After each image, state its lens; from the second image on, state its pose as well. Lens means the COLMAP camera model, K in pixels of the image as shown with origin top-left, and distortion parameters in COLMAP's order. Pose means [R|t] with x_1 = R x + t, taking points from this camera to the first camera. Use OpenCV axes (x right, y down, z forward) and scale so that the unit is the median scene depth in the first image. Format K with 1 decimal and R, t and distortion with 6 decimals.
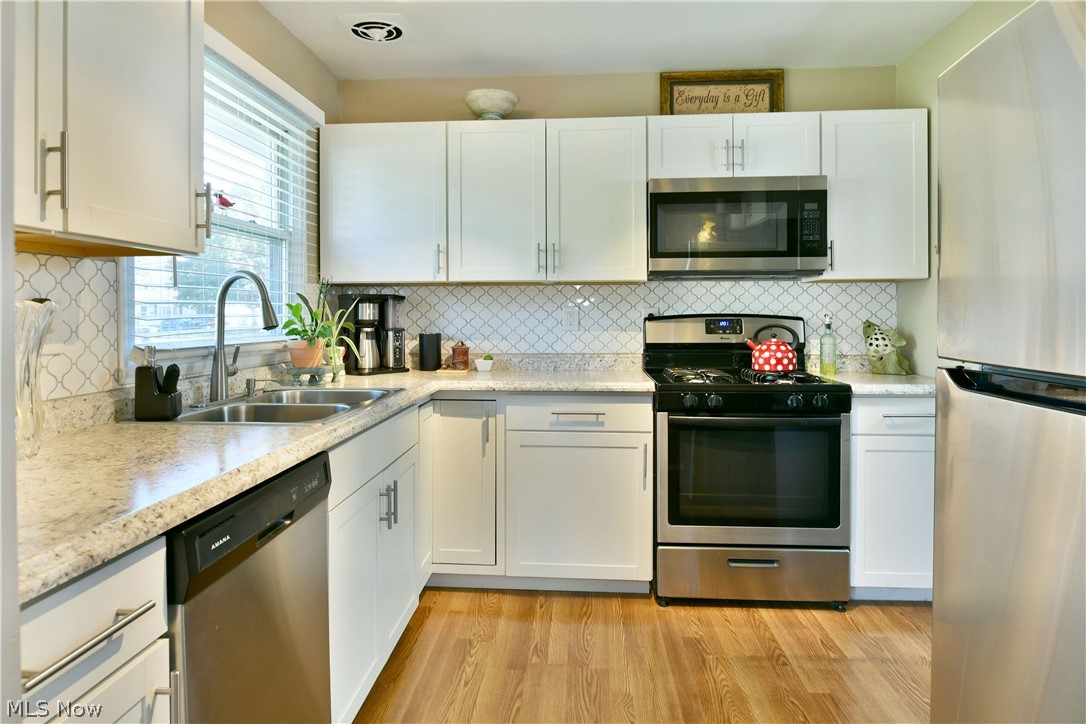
lens RADIAL K [[663.2, 0, 539.1], [0, 663.2, 317.9], [0, 0, 1]] dist [-0.018749, -0.005878]
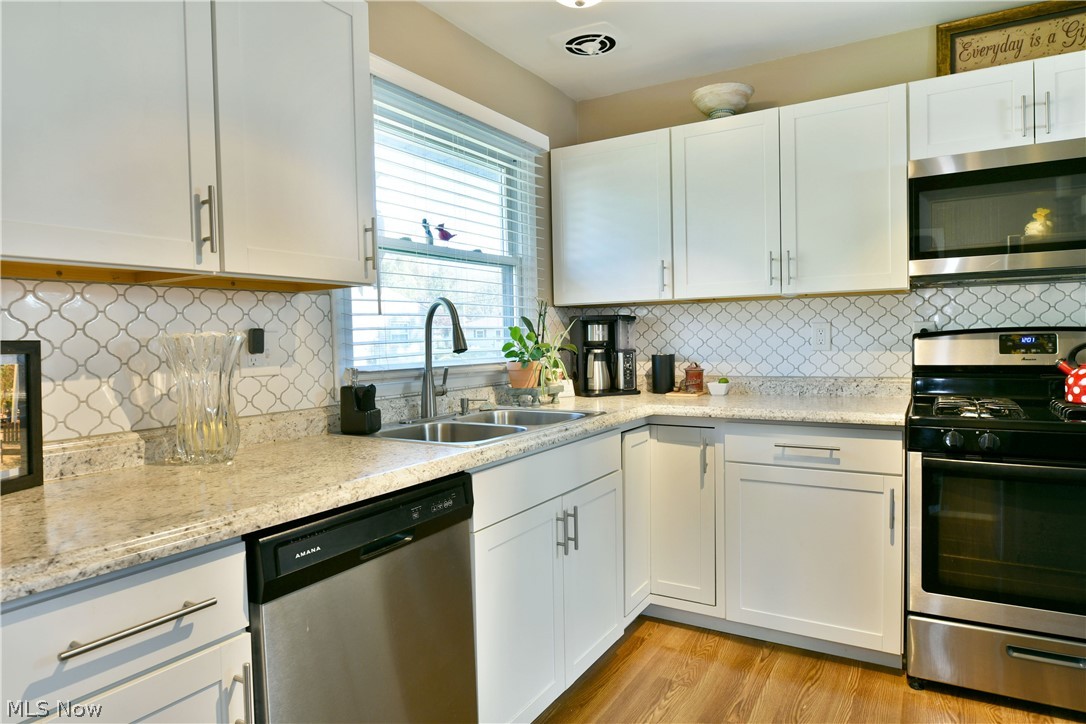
lens RADIAL K [[663.2, 0, 542.3], [0, 663.2, 363.0], [0, 0, 1]] dist [-0.018749, -0.005878]
pose [[0.893467, 0.000920, -0.449129, 0.136764], [0.016359, 0.999268, 0.034591, -0.000272], [0.448832, -0.038253, 0.892797, 0.085826]]
